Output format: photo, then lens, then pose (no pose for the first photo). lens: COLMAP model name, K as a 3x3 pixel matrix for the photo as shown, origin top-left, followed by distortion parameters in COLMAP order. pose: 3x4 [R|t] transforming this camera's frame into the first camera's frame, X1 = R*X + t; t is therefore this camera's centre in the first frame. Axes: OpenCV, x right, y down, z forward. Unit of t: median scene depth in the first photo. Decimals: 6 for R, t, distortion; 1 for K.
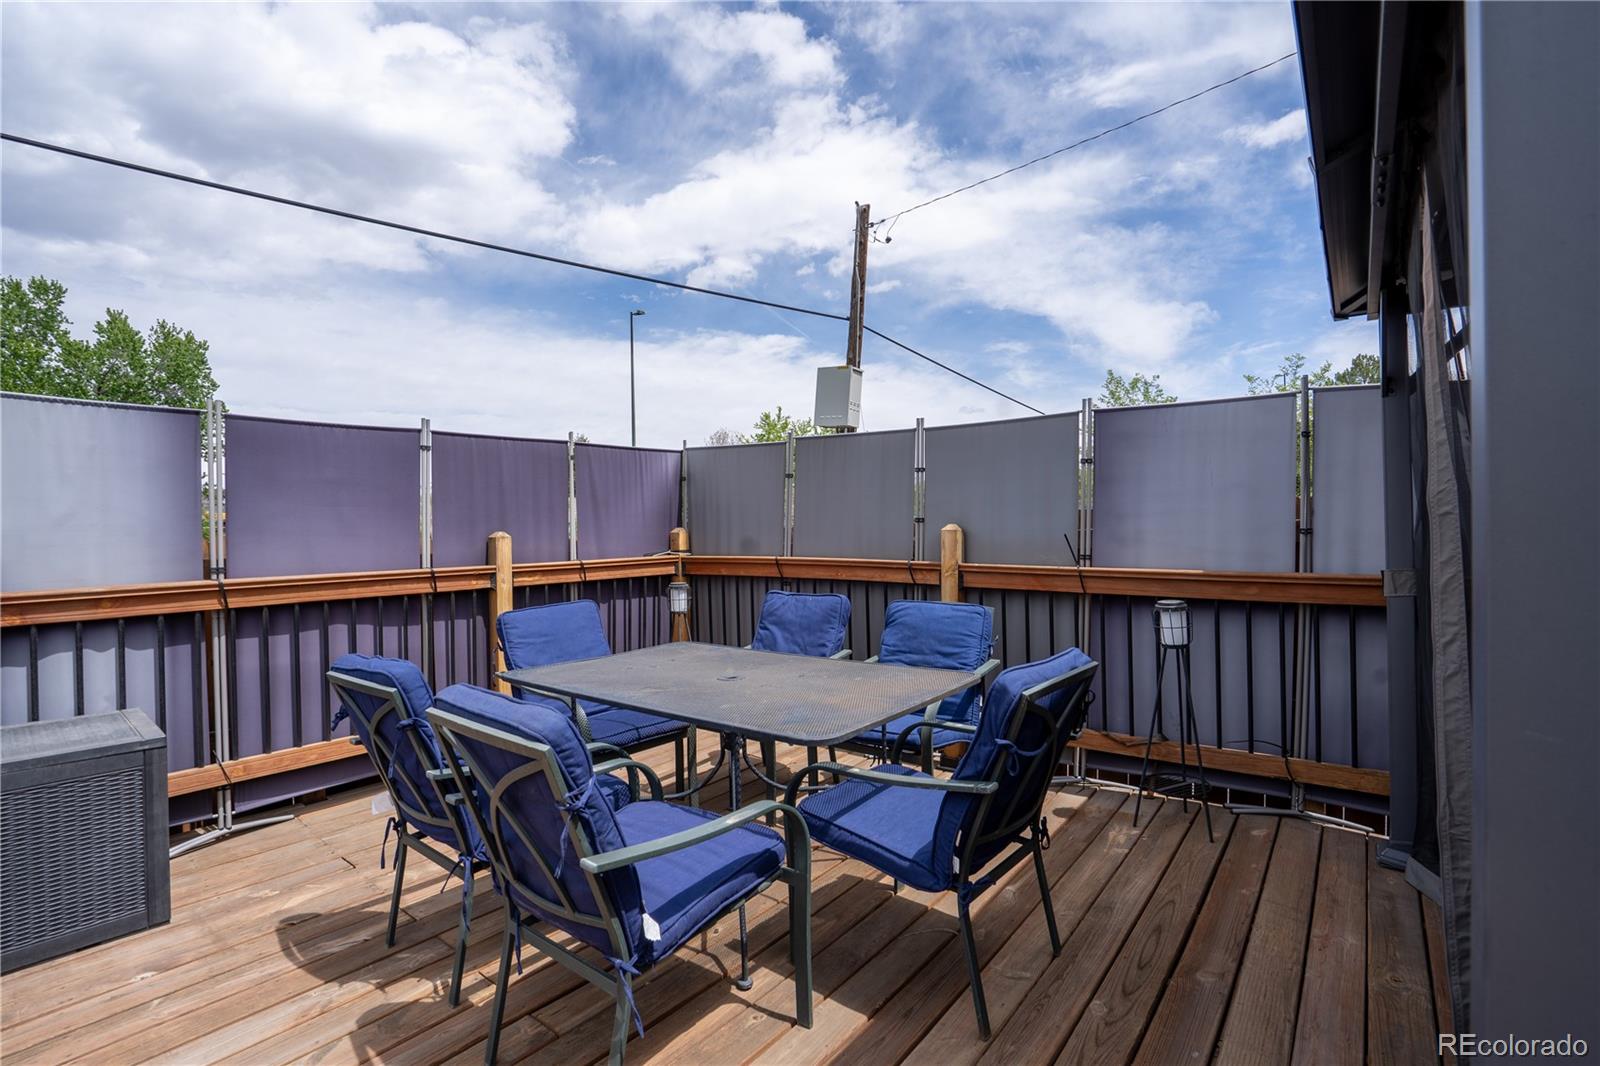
lens RADIAL K [[743.7, 0, 798.6], [0, 743.7, 534.7], [0, 0, 1]] dist [-0.063197, 0.025652]
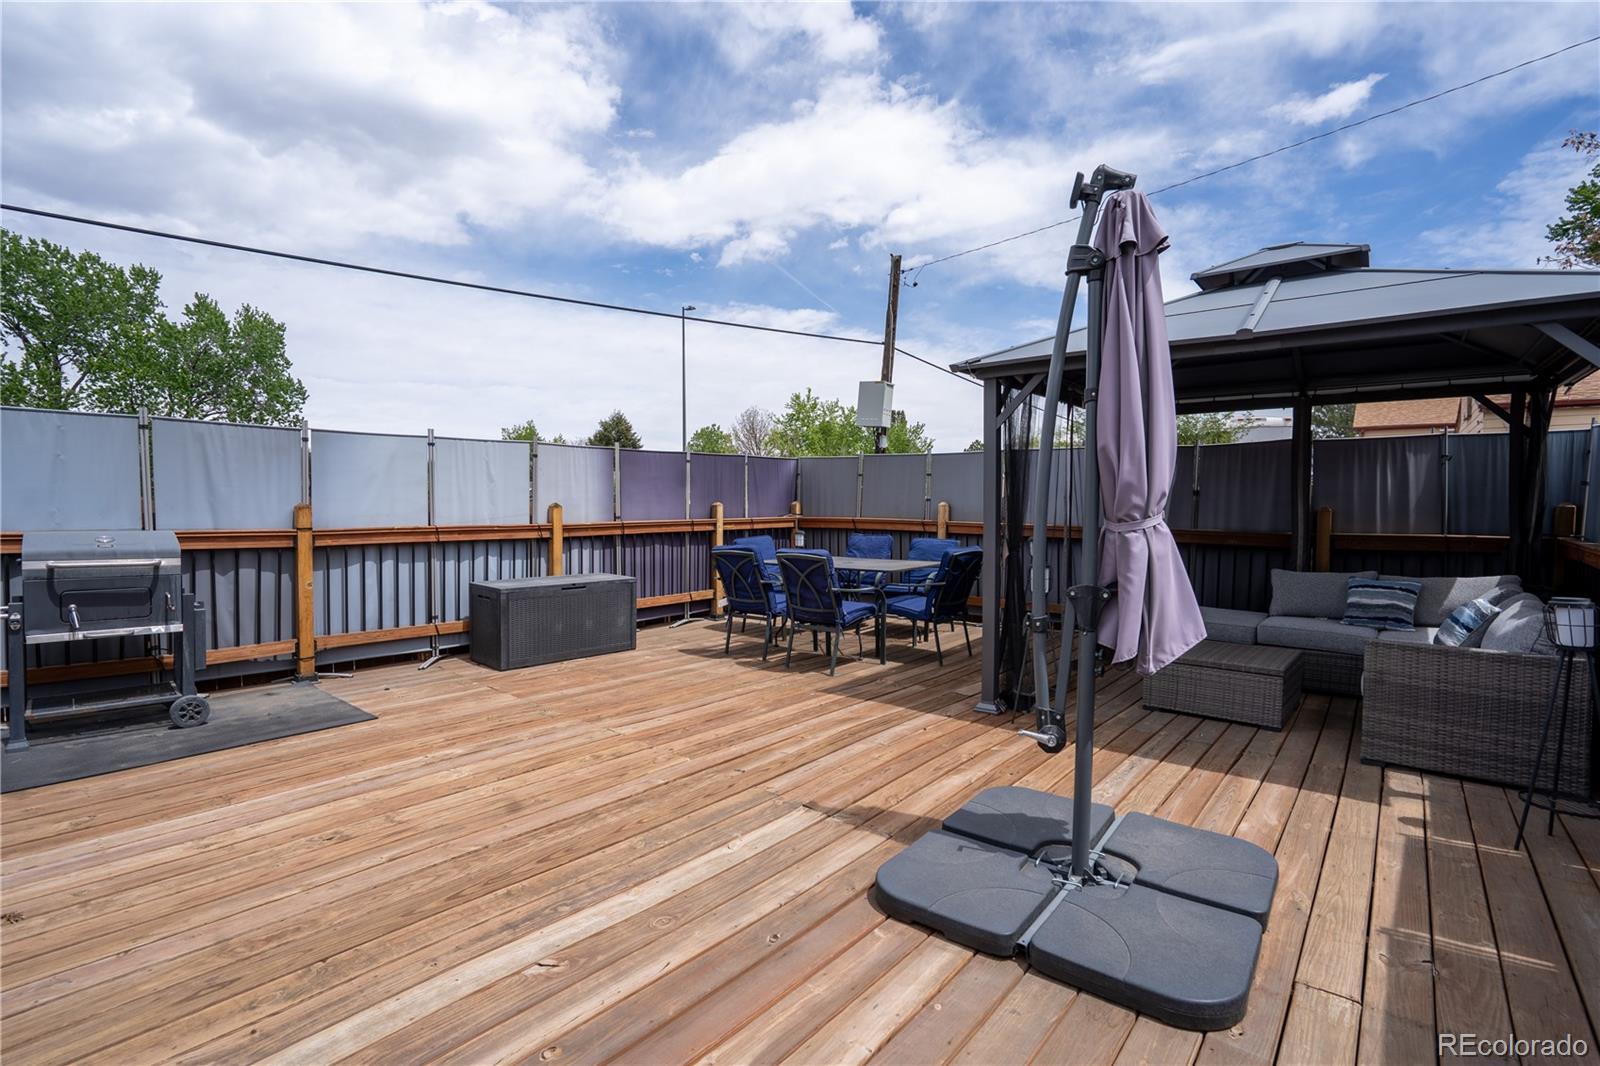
lens RADIAL K [[743.7, 0, 798.6], [0, 743.7, 534.7], [0, 0, 1]] dist [-0.063197, 0.025652]
pose [[0.999487, 0.016748, -0.027313, -0.113381], [-0.015803, 0.999280, 0.034479, 0.009491], [0.027871, -0.034030, 0.999032, -0.887333]]
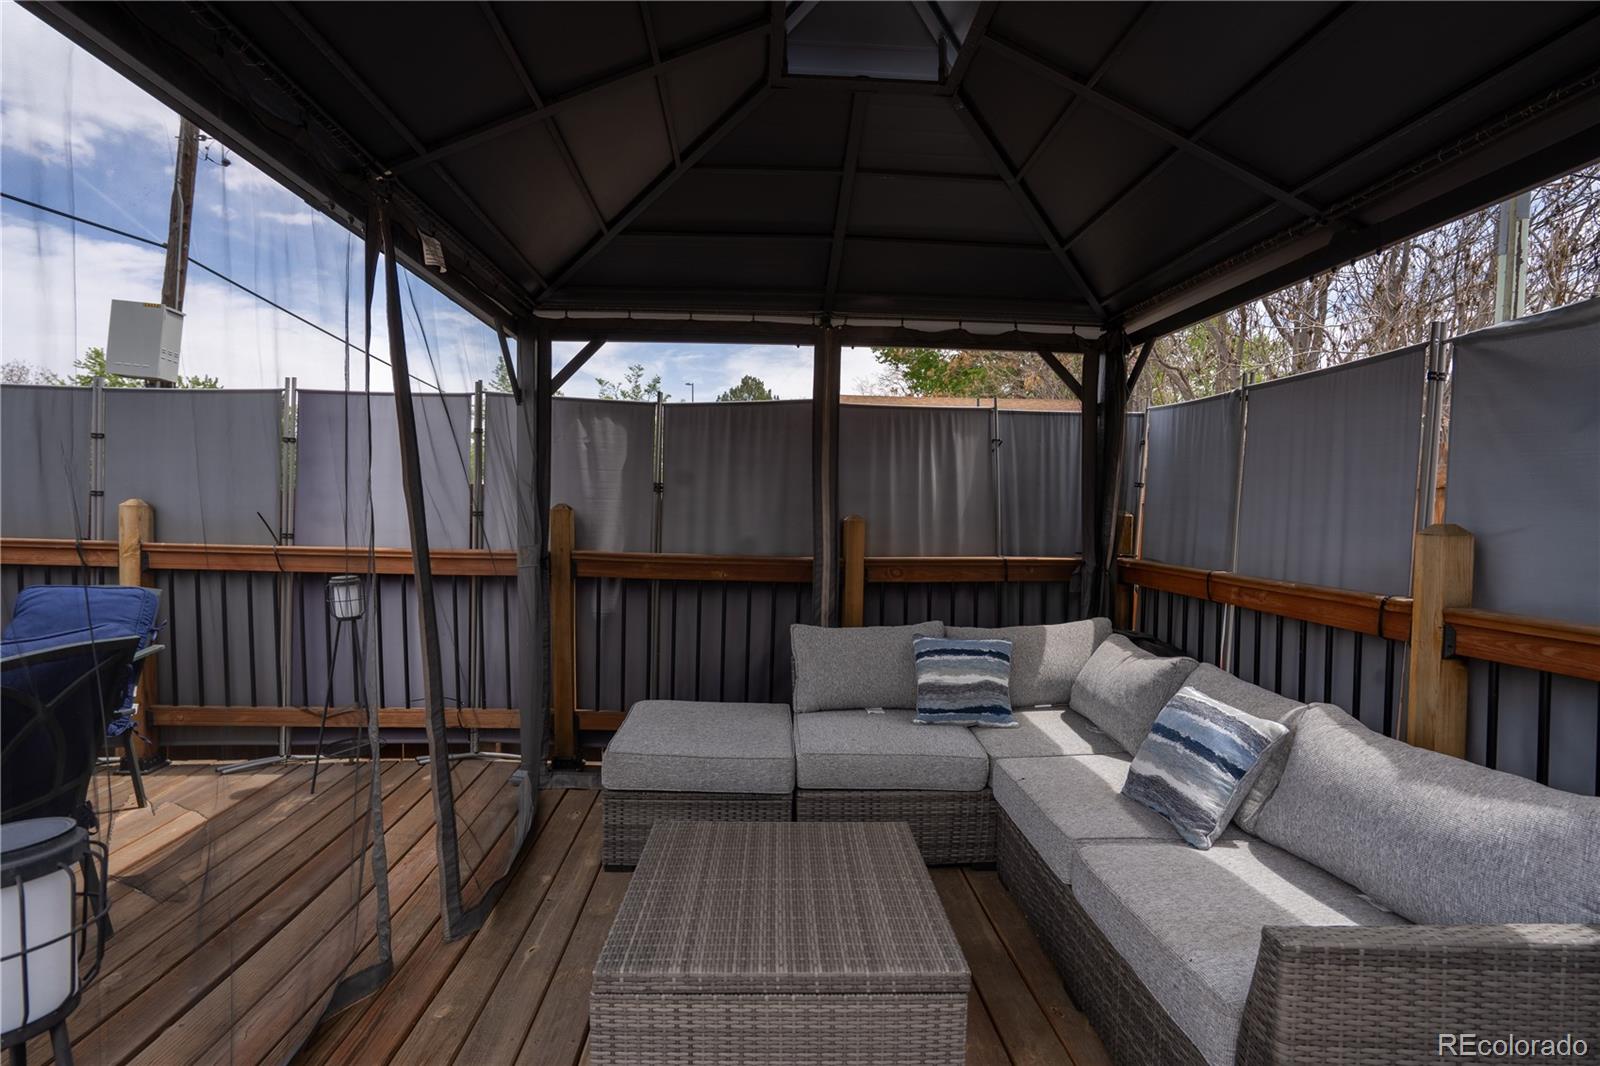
lens RADIAL K [[743.7, 0, 798.6], [0, 743.7, 534.7], [0, 0, 1]] dist [-0.063197, 0.025652]
pose [[0.752547, 0.003825, 0.658528, 0.202554], [-0.018136, 0.999724, 0.014919, 0.001131], [-0.658289, -0.023171, 0.752409, -0.154438]]
